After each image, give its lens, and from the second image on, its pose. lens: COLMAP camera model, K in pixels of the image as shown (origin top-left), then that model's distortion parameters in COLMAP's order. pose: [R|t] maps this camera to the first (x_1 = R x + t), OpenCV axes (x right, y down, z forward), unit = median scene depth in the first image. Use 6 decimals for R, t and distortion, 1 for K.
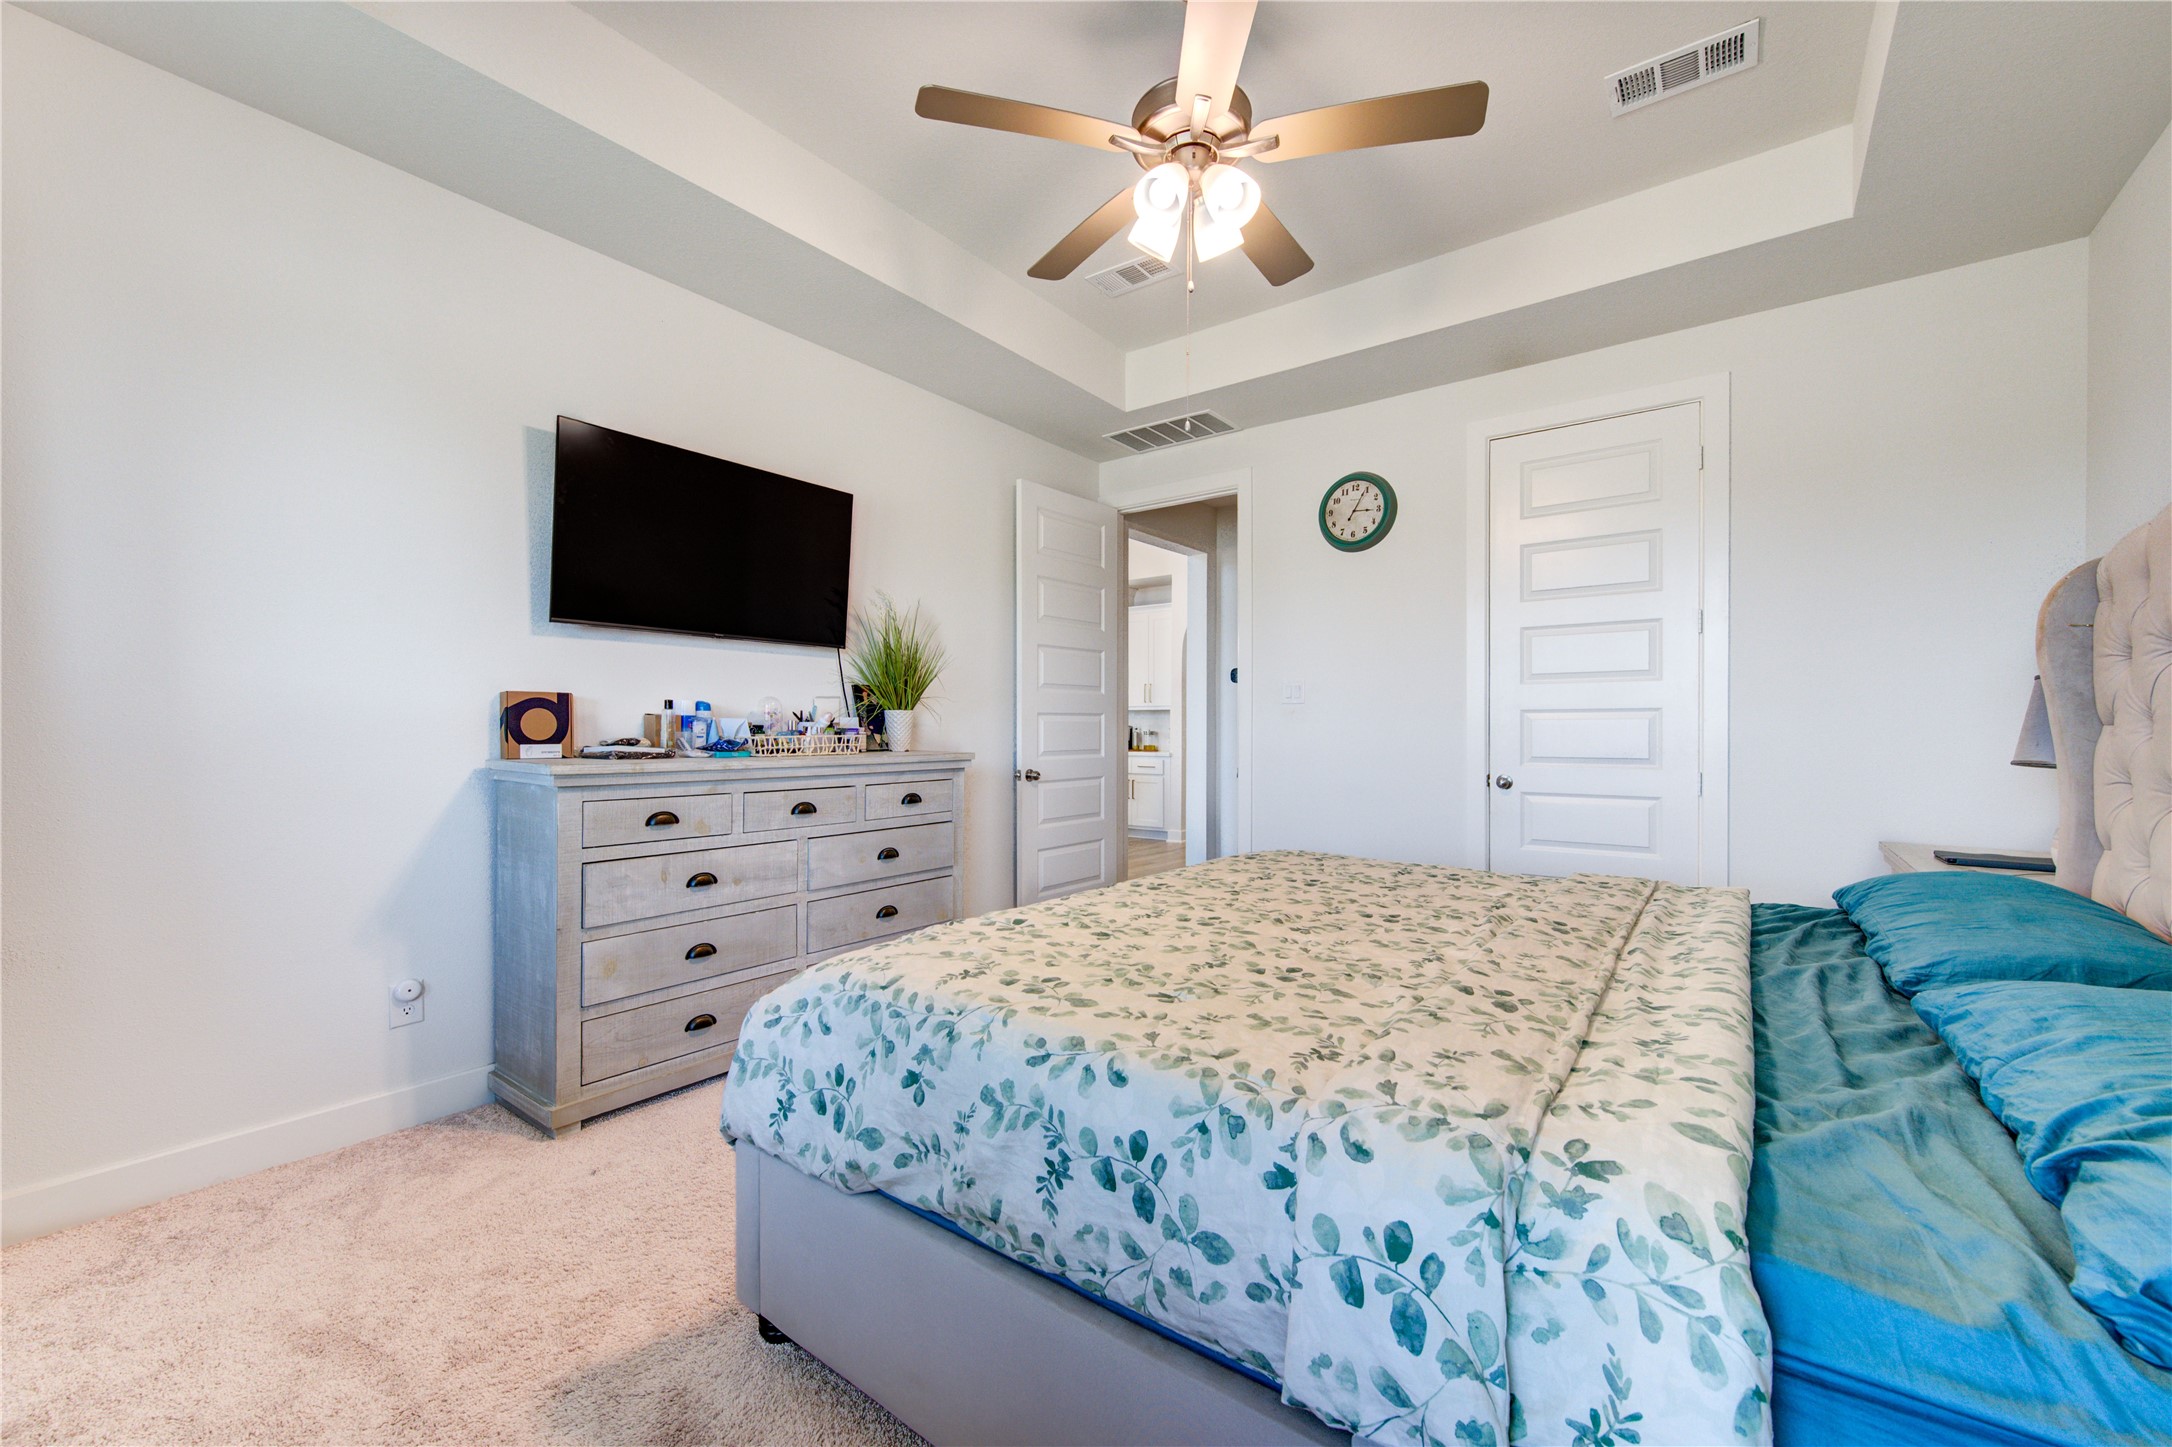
lens RADIAL K [[854.0, 0, 1090.1], [0, 854.0, 719.9], [0, 0, 1]] dist [0.016702, 0.000177]
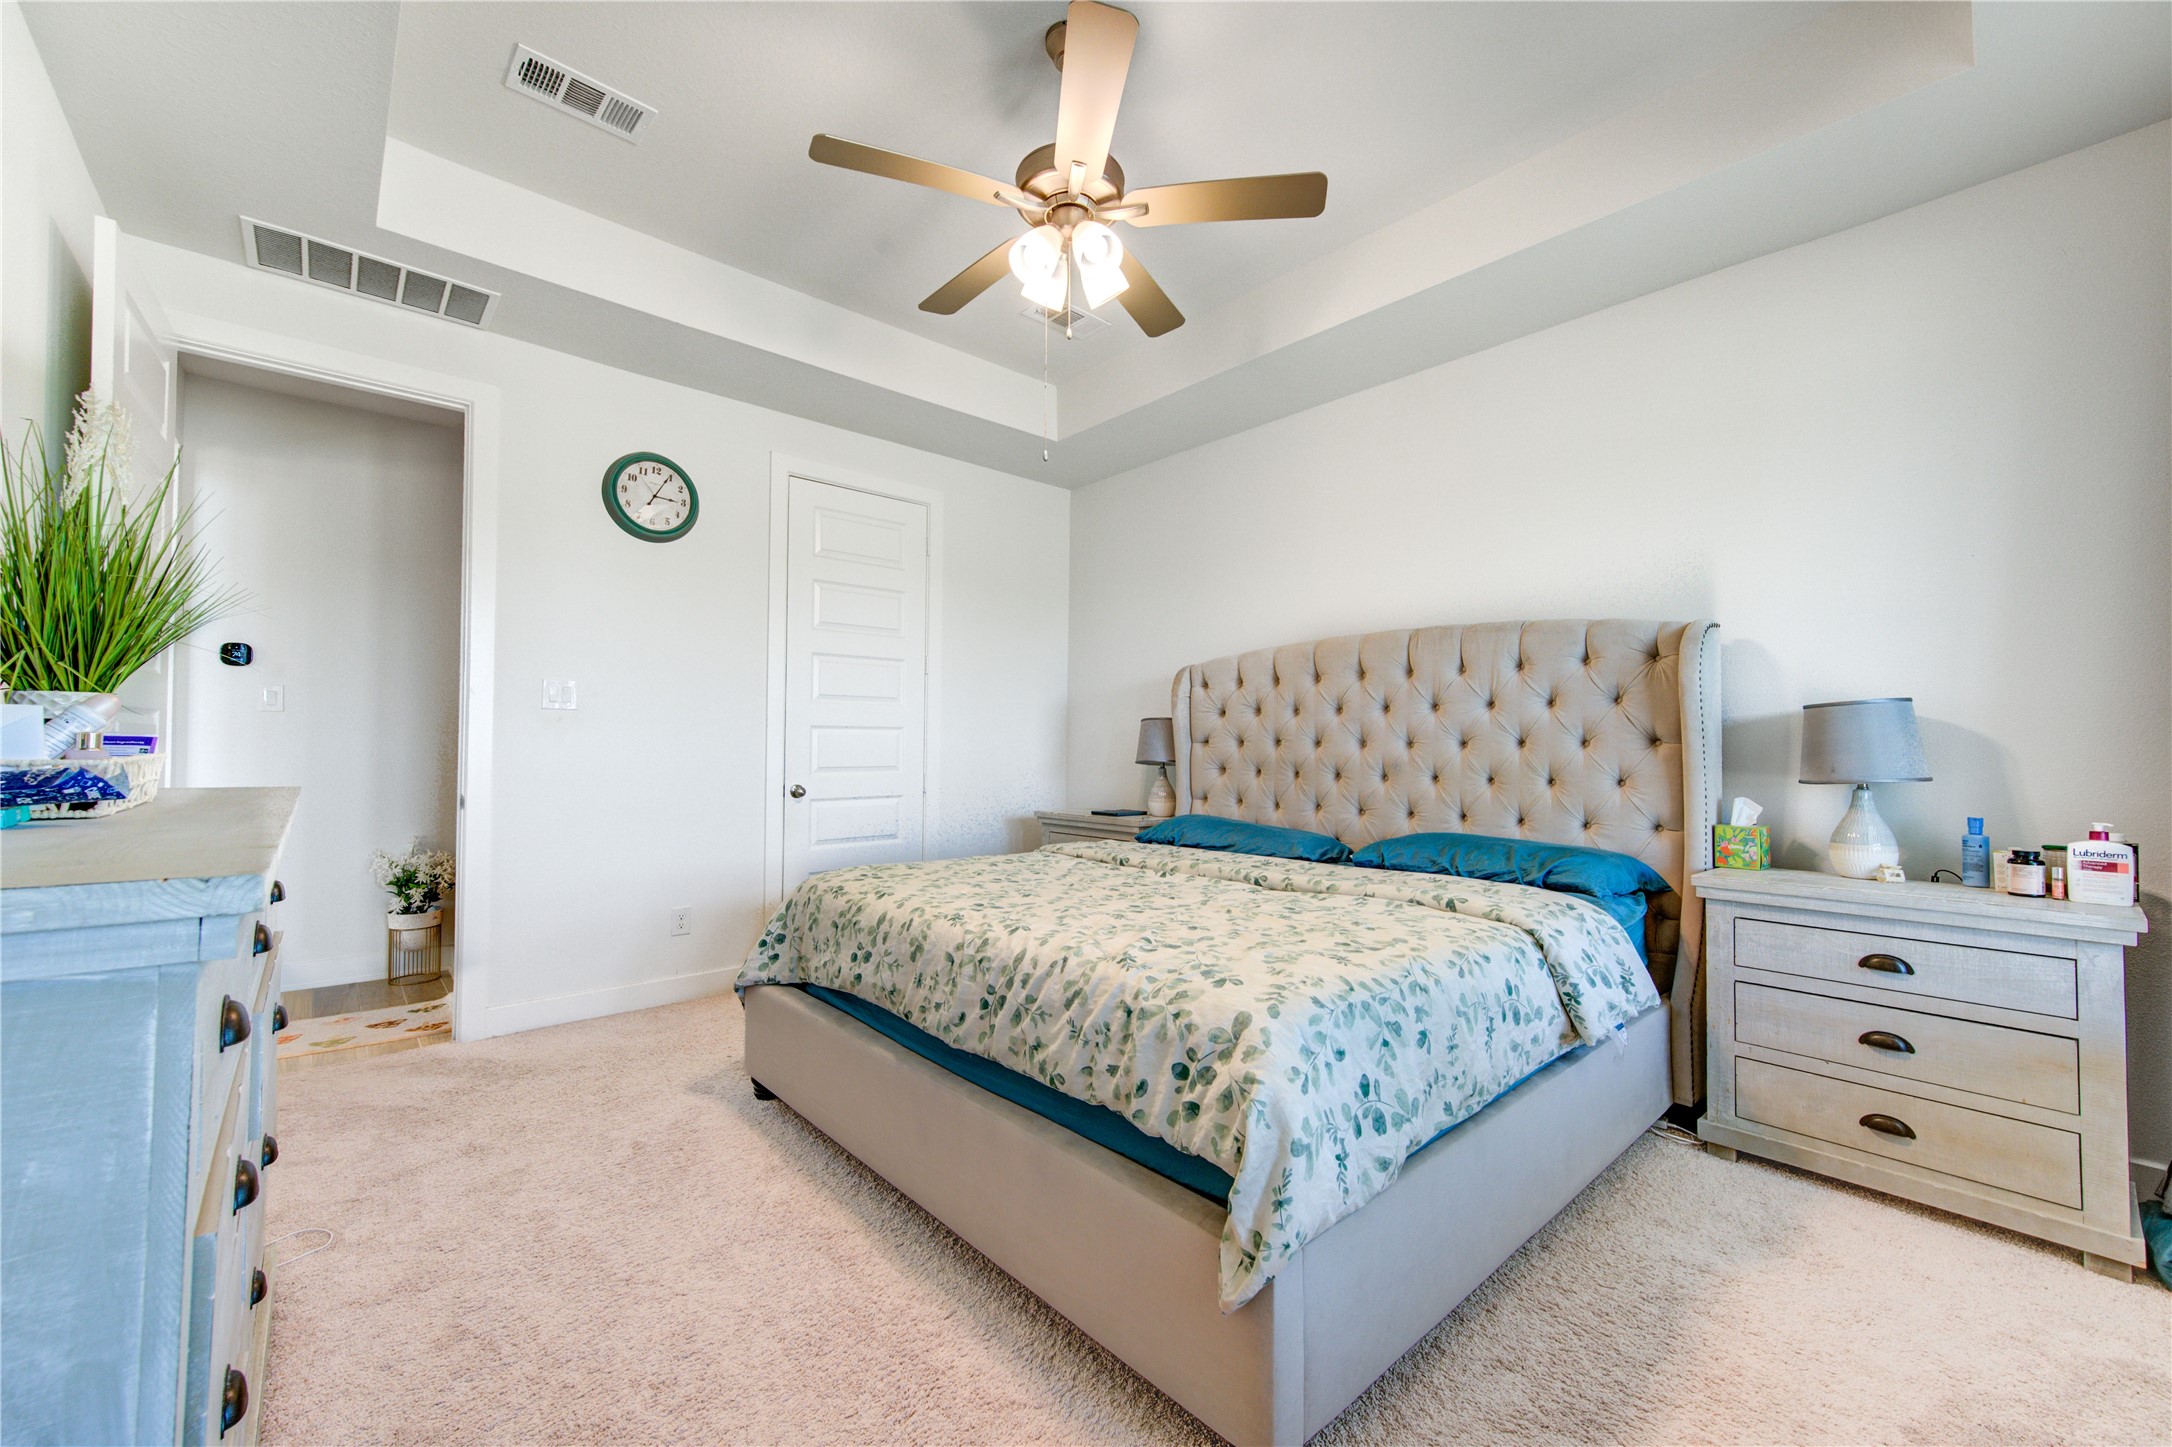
lens RADIAL K [[854.0, 0, 1090.1], [0, 854.0, 719.9], [0, 0, 1]] dist [0.016702, 0.000177]
pose [[0.196651, 0.025204, 0.980150, -0.920115], [-0.010034, 0.999669, -0.023692, 0.006220], [-0.980422, -0.005176, 0.196839, 0.757962]]
